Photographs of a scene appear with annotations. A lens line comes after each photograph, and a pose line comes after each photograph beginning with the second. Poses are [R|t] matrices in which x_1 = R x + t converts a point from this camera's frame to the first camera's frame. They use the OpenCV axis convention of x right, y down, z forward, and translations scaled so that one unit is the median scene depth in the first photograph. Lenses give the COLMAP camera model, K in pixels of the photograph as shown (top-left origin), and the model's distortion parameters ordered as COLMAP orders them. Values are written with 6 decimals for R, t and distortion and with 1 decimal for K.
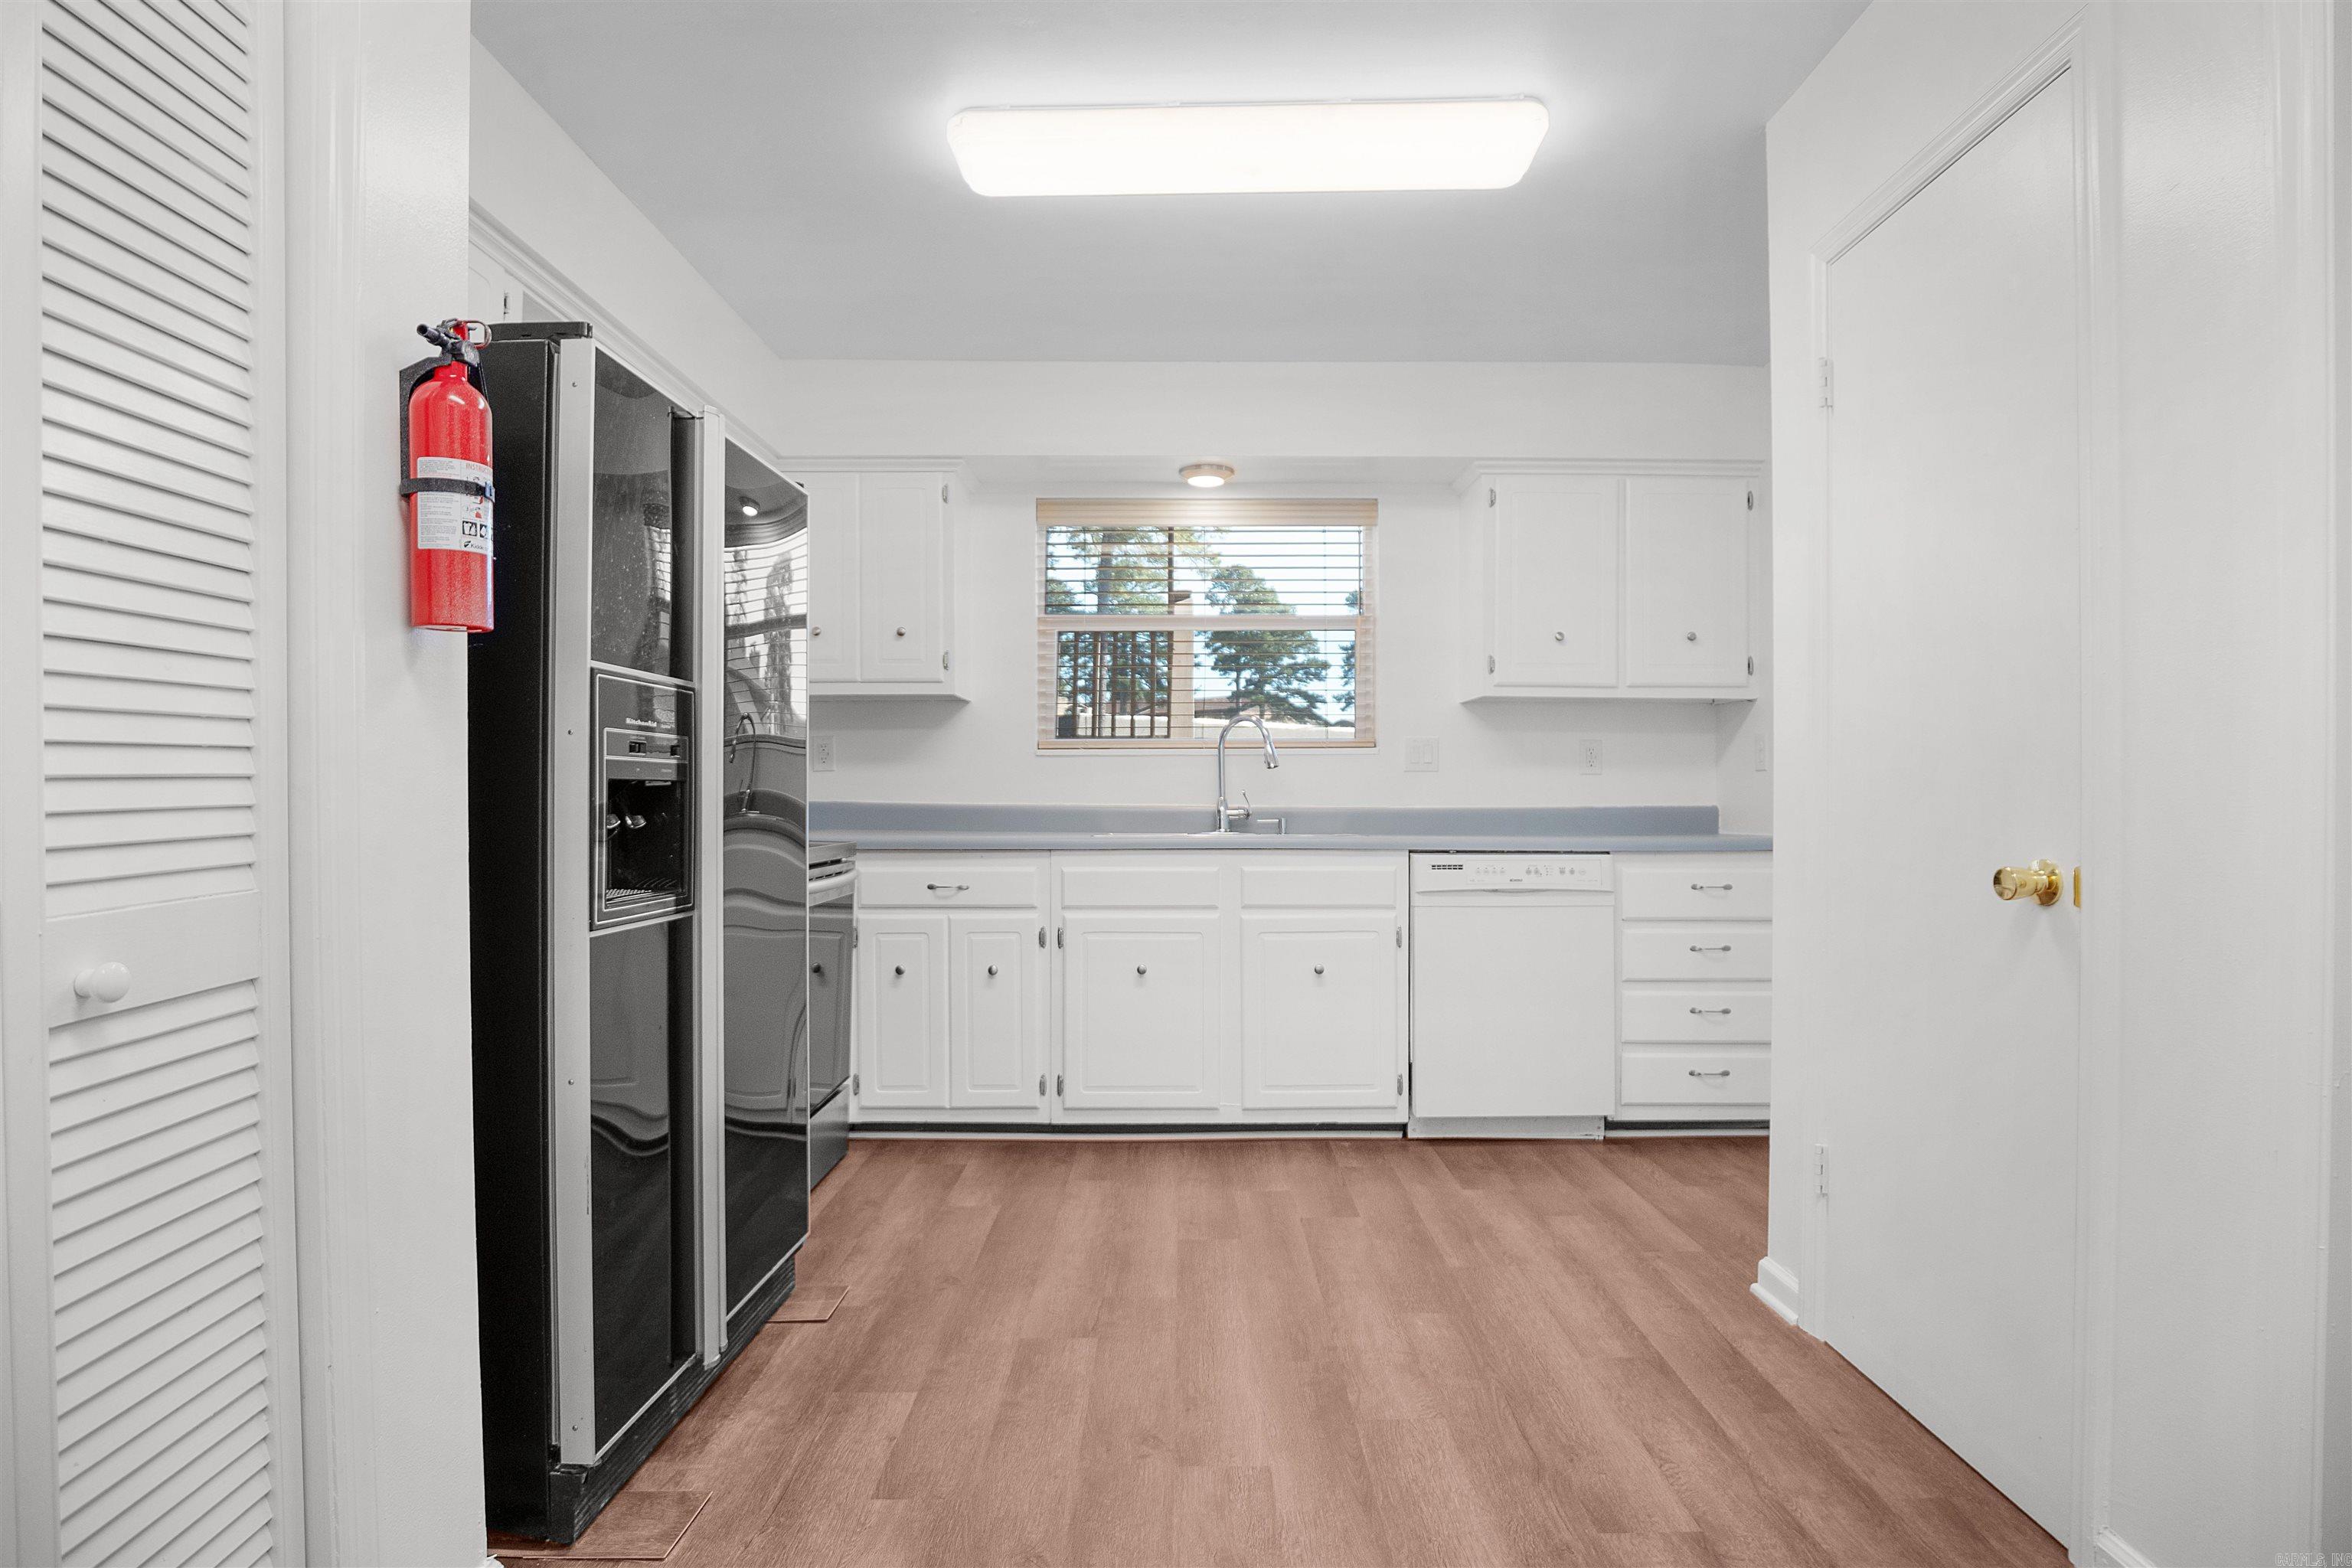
lens RADIAL K [[1128.3, 0, 1188.7], [0, 1128.3, 795.3], [0, 0, 1]] dist [-0.022285, 0.005249]
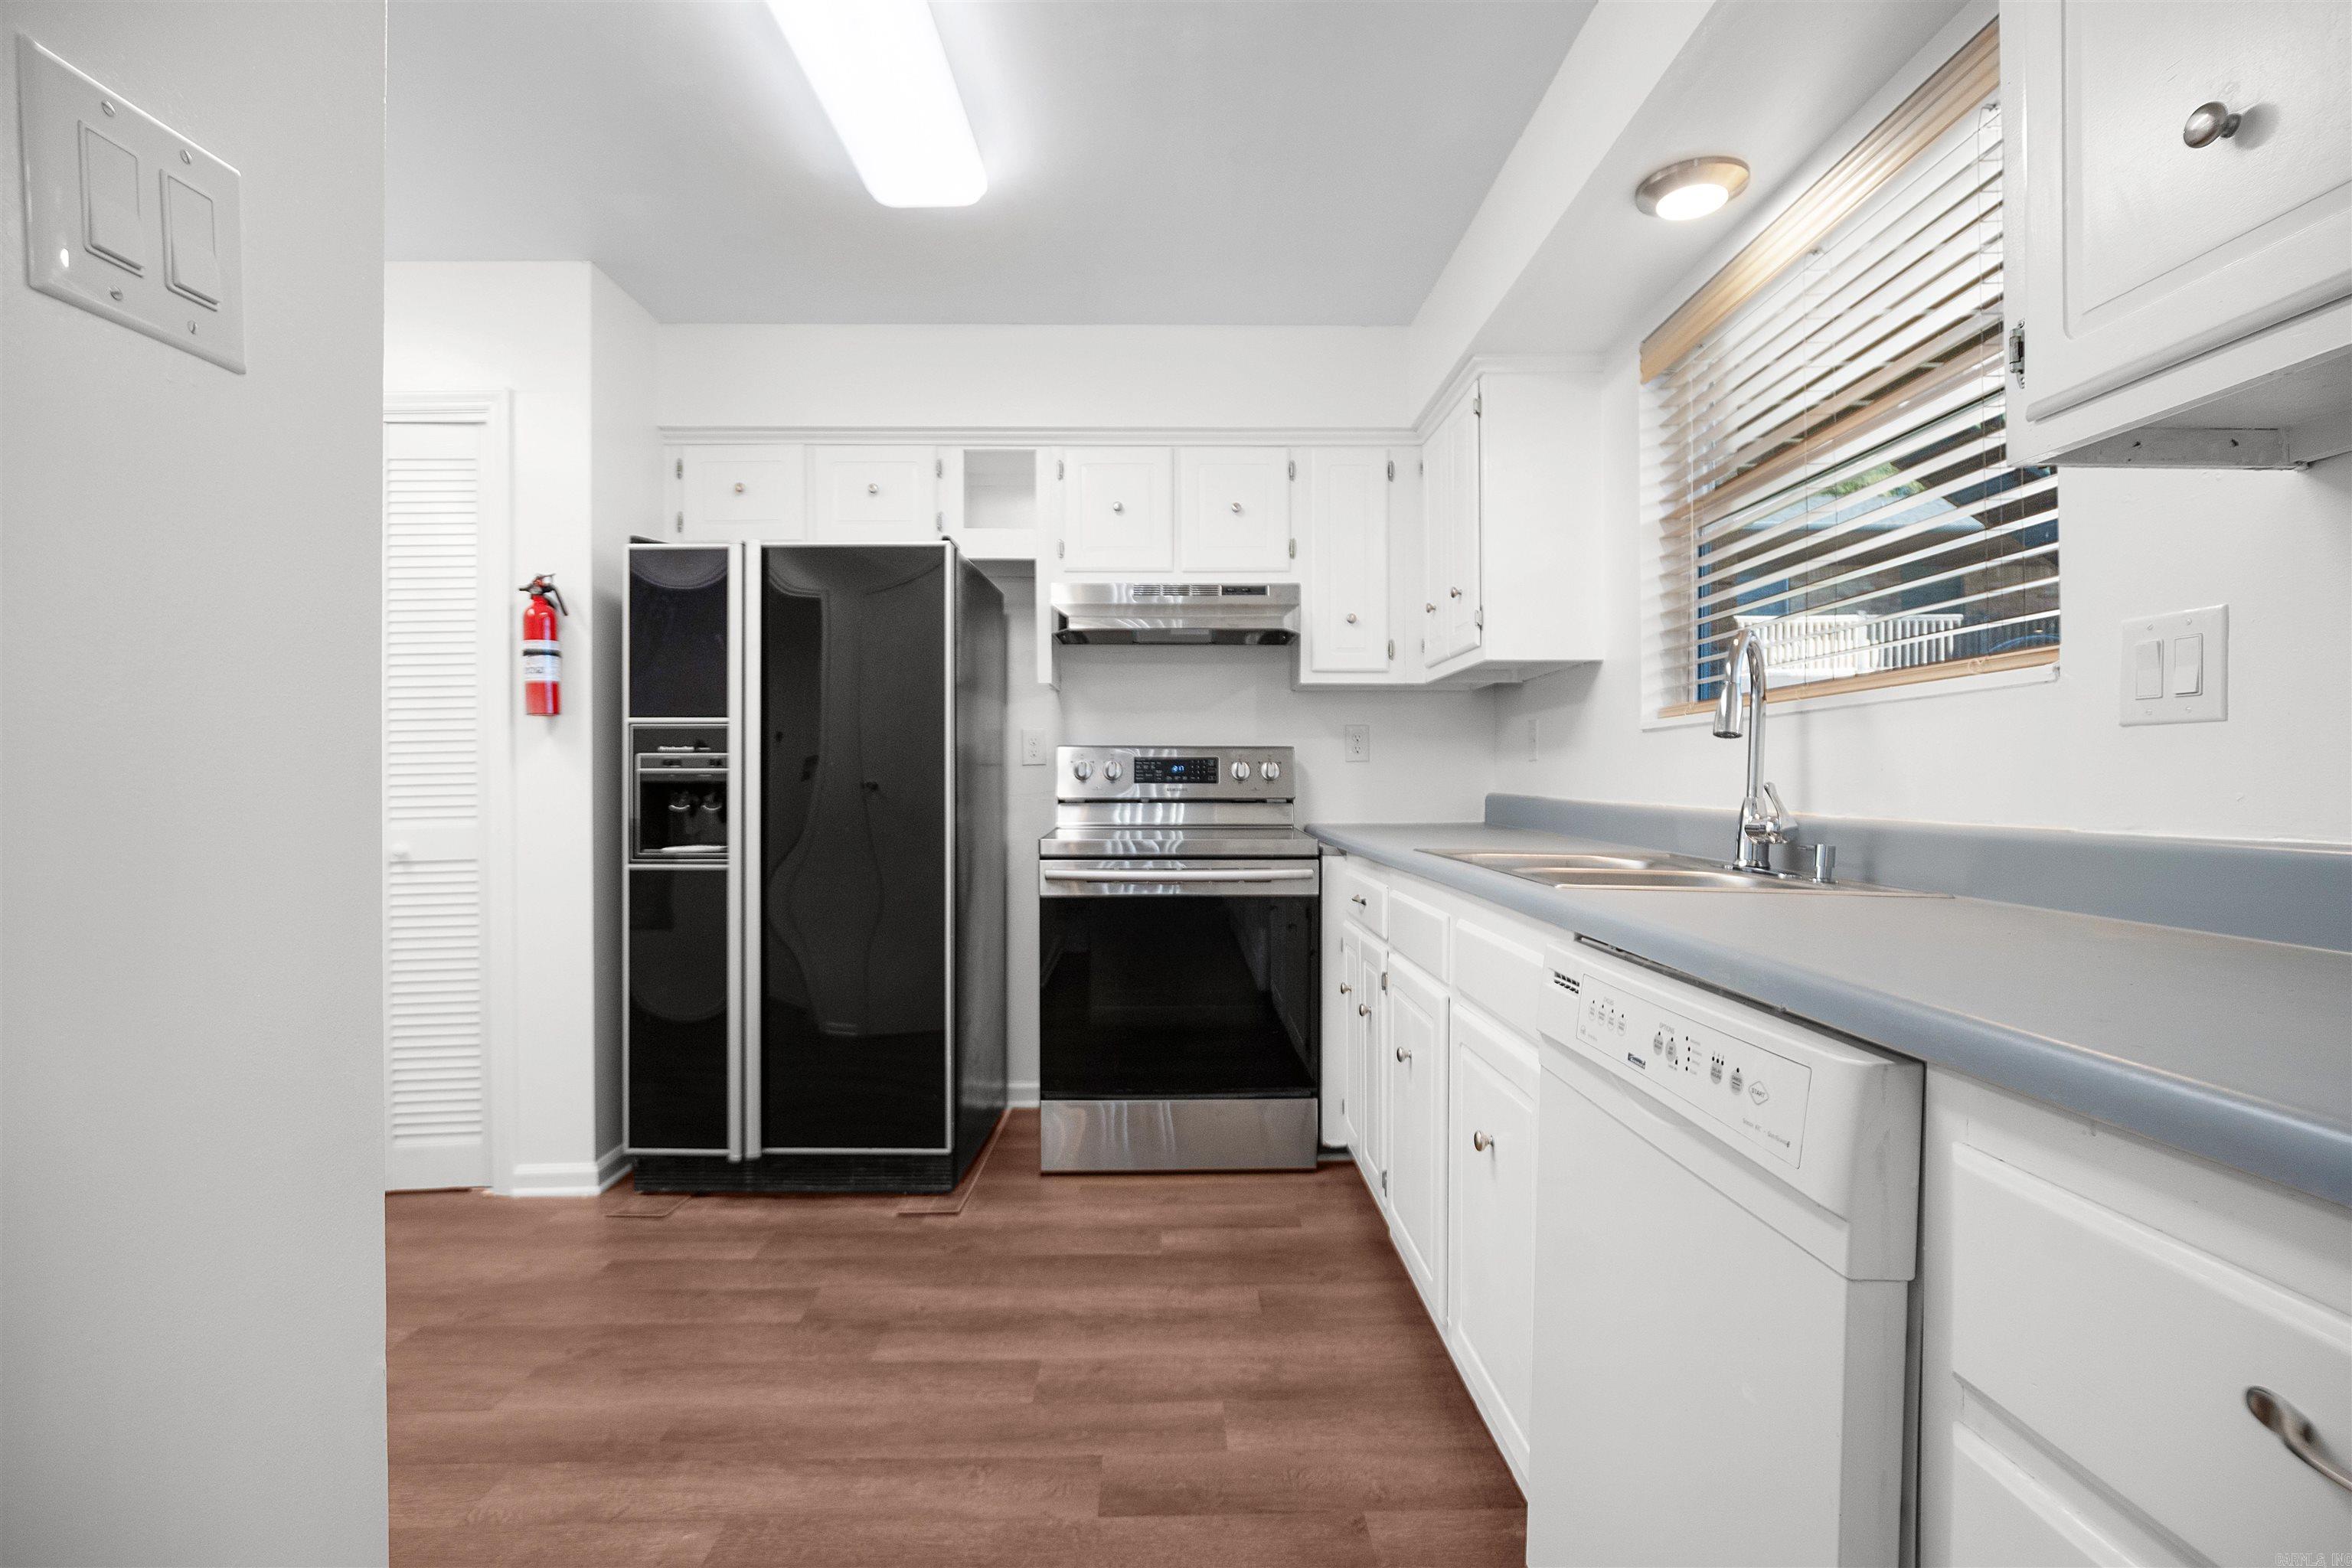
lens RADIAL K [[1128.3, 0, 1229.3], [0, 1128.3, 782.4], [0, 0, 1]] dist [-0.022285, 0.005249]
pose [[0.037765, 0.000538, -0.999286, 0.680055], [0.002600, 0.999996, 0.000637, -0.006828], [0.999283, -0.002623, 0.037764, 0.965958]]
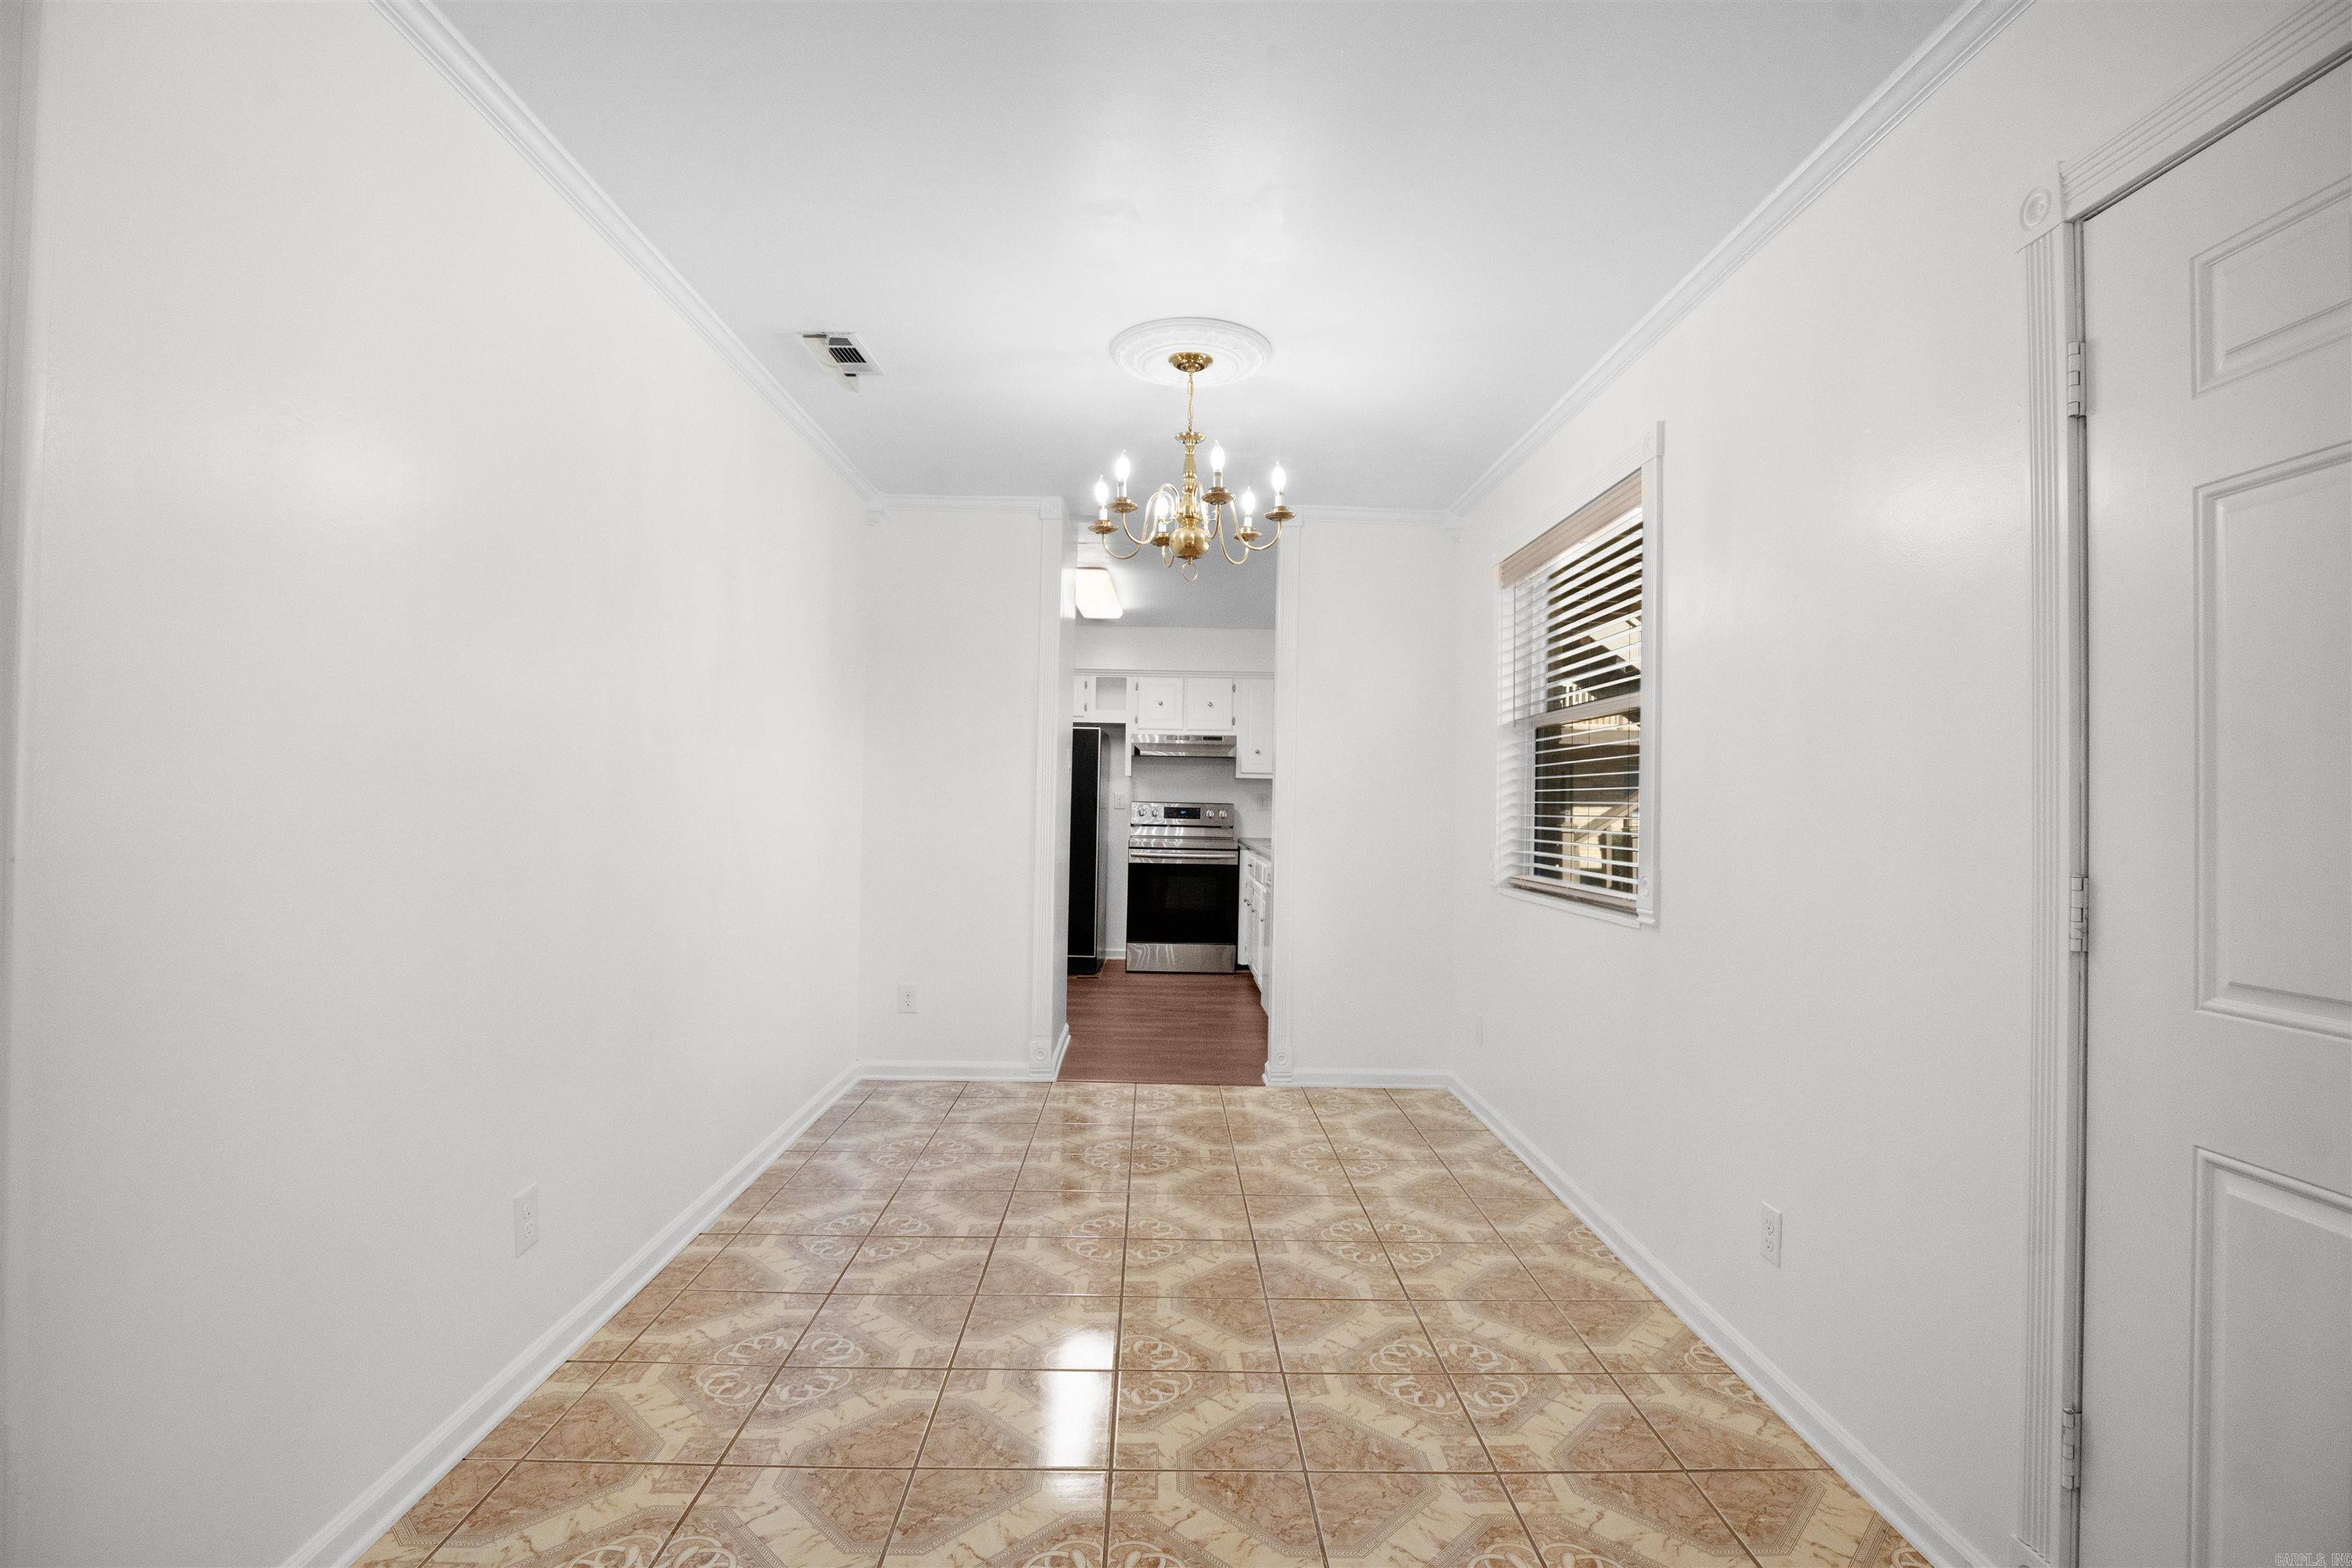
lens RADIAL K [[1128.3, 0, 1210.6], [0, 1128.3, 766.7], [0, 0, 1]] dist [-0.022285, 0.005249]
pose [[0.027705, -0.028613, -0.999207, 2.232674], [-0.018926, 0.999396, -0.029143, -0.052116], [0.999437, 0.019719, 0.027146, 0.946851]]
